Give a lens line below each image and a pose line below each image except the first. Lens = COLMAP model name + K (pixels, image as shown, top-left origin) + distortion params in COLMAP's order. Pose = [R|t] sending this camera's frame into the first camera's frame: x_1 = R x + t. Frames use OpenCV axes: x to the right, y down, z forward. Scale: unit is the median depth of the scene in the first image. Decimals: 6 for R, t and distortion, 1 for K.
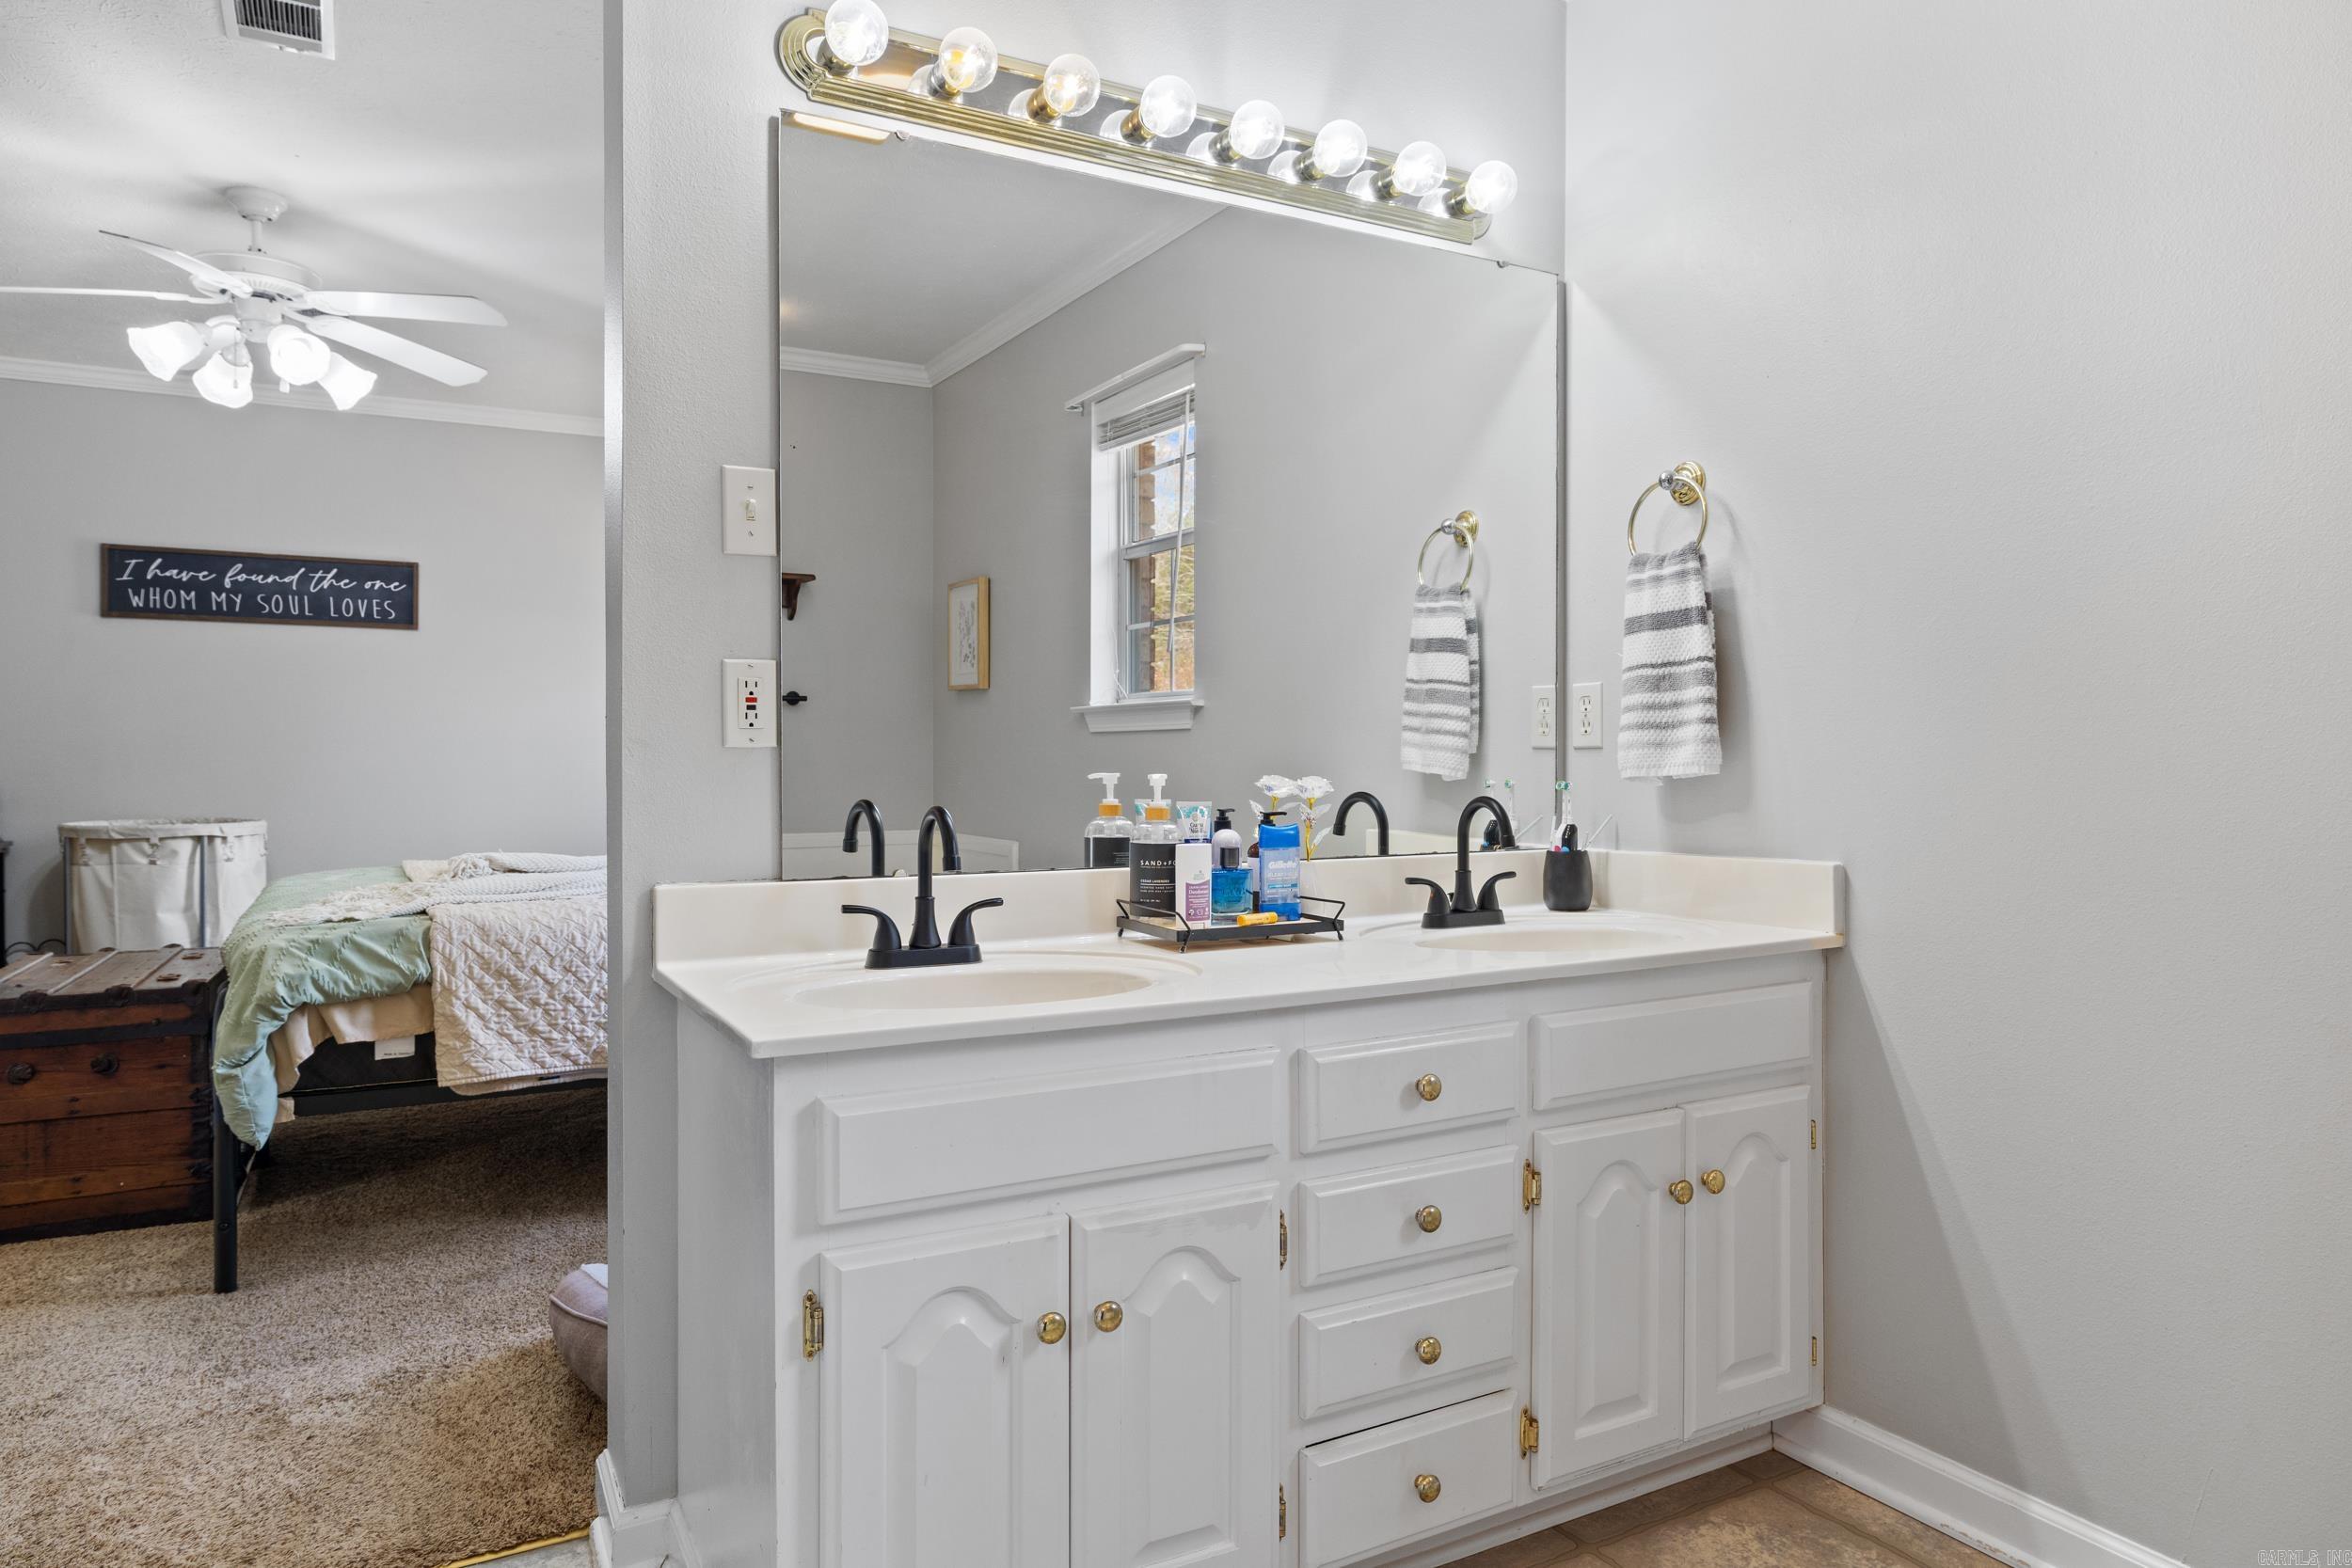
lens RADIAL K [[1446.9, 0, 1176.2], [0, 1446.9, 783.6], [0, 0, 1]] dist [0.001611, 0.000585]
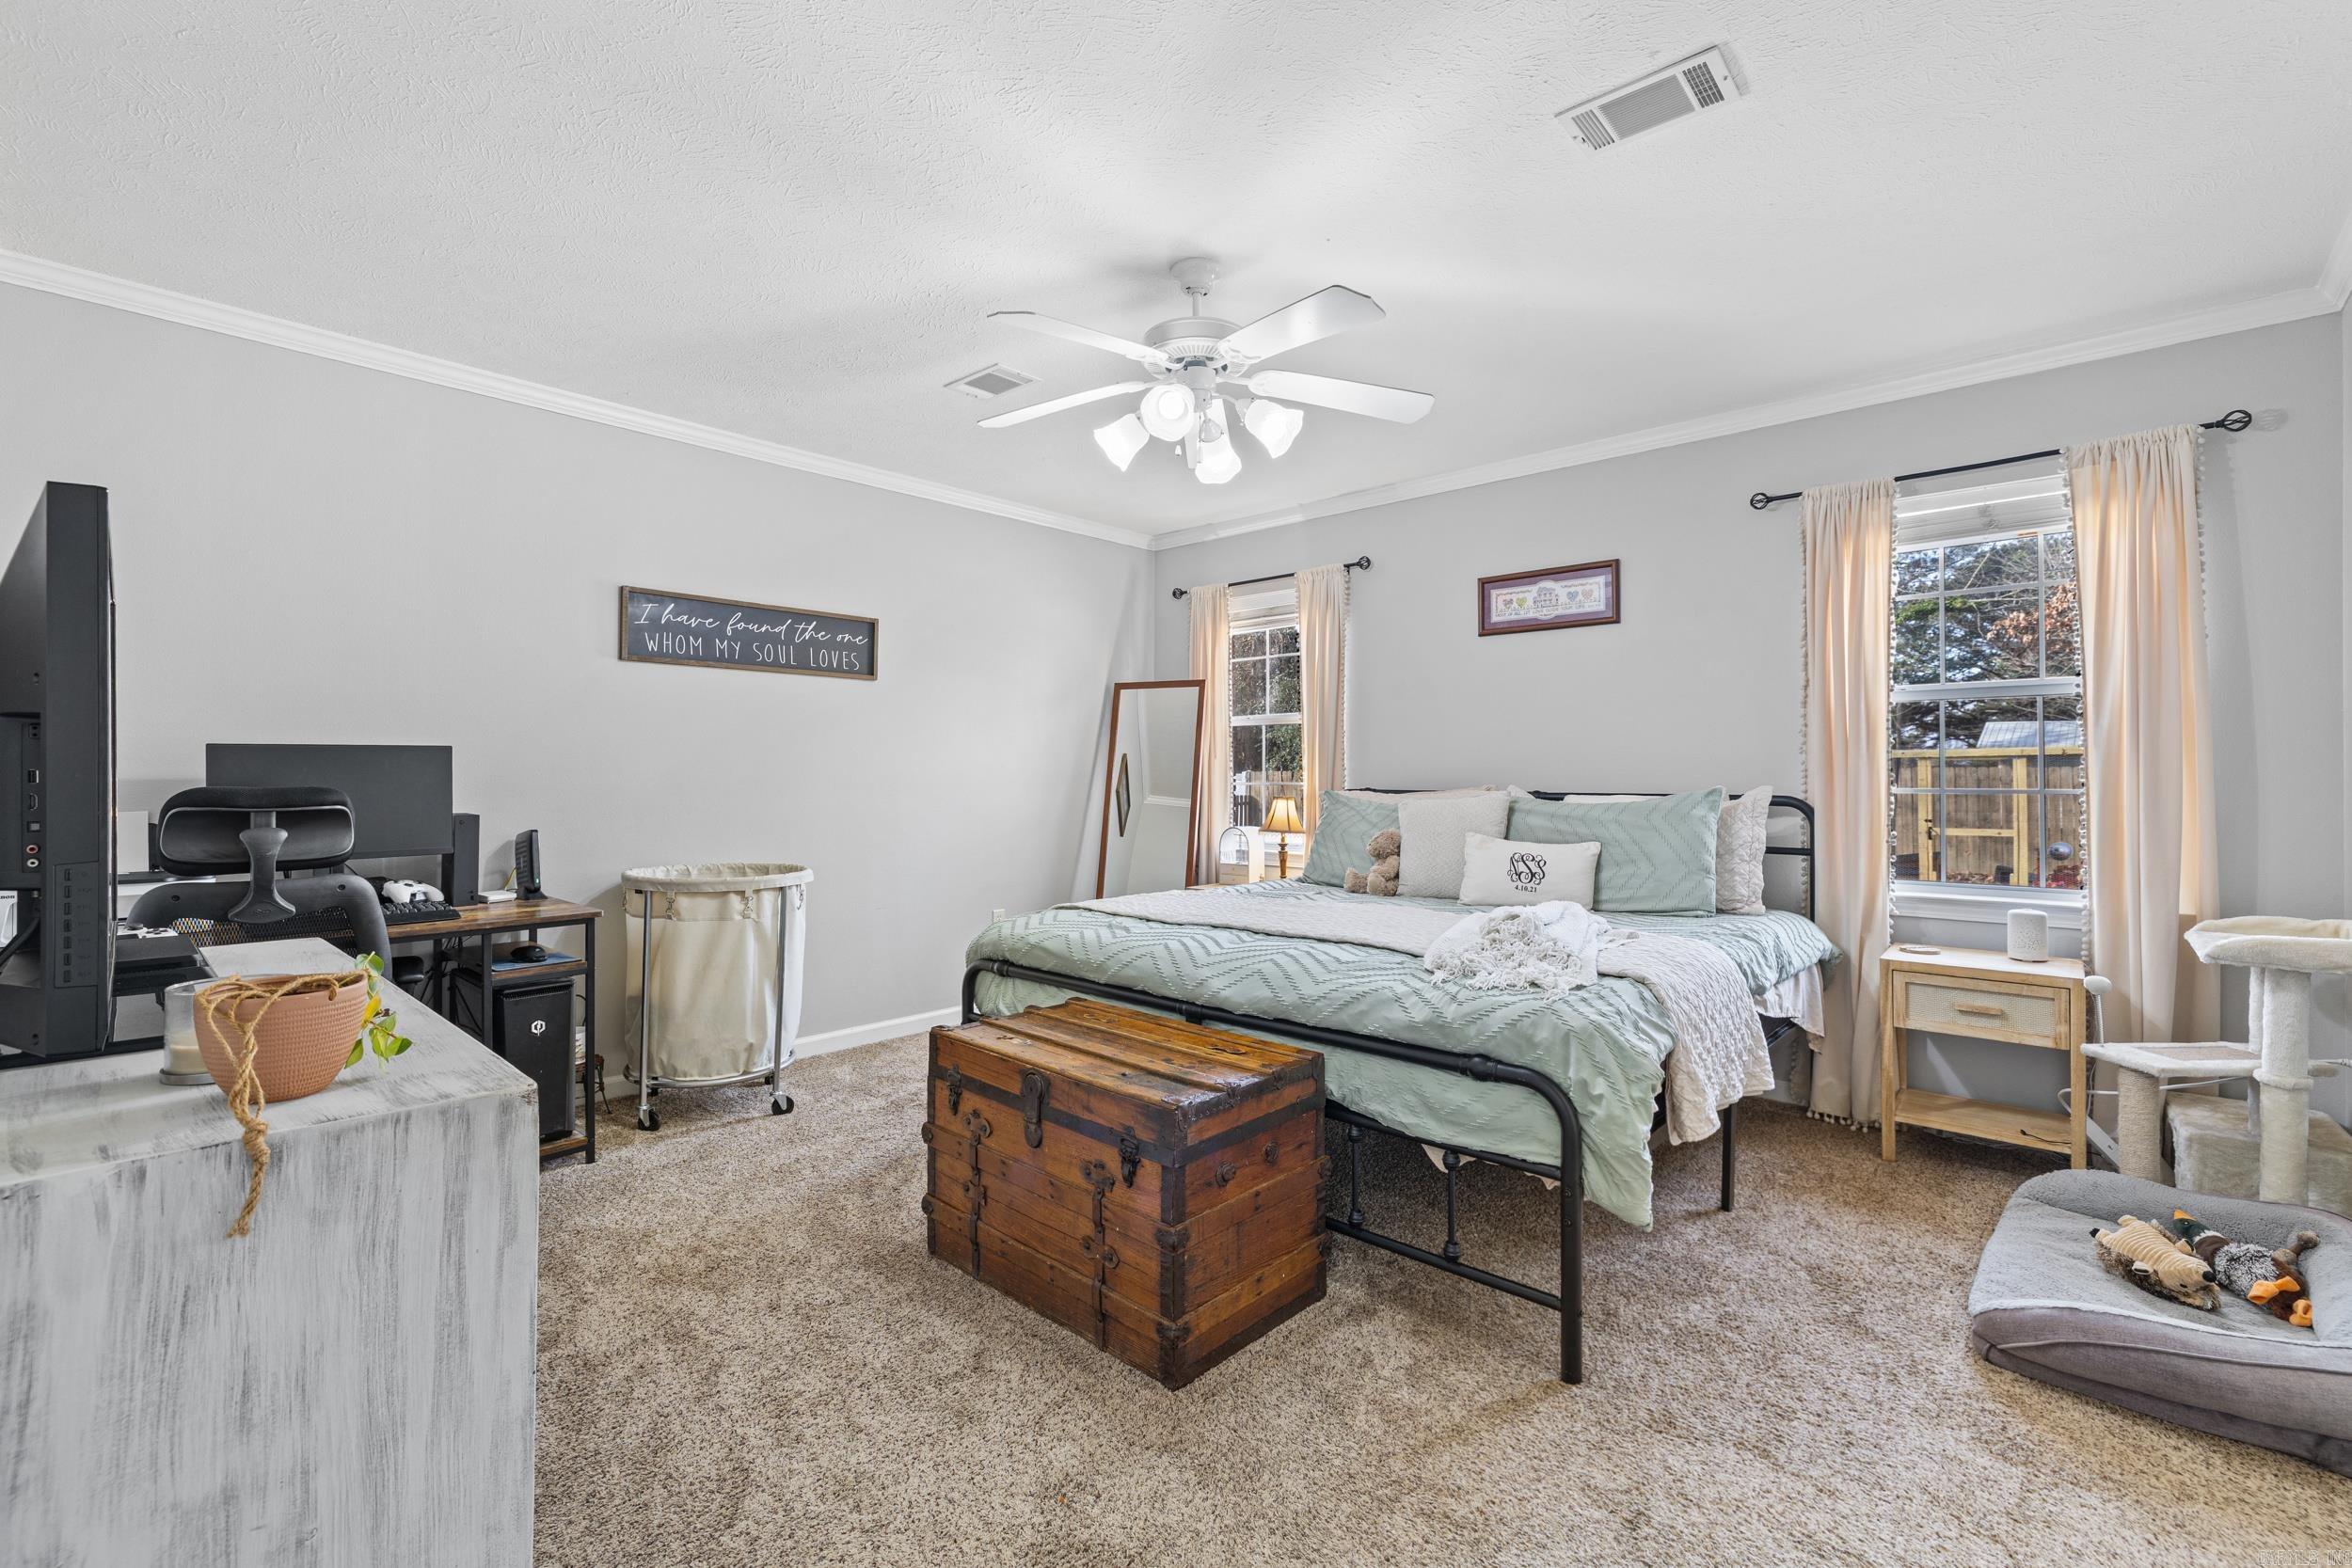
lens RADIAL K [[987.5, 0, 1177.3], [0, 987.5, 767.3], [0, 0, 1]] dist [-0.009461, 0.000532]
pose [[0.944596, 0.001980, 0.328231, -0.582873], [0.004160, 0.999829, -0.018003, -0.027240], [-0.328210, 0.018371, 0.944426, 0.233581]]
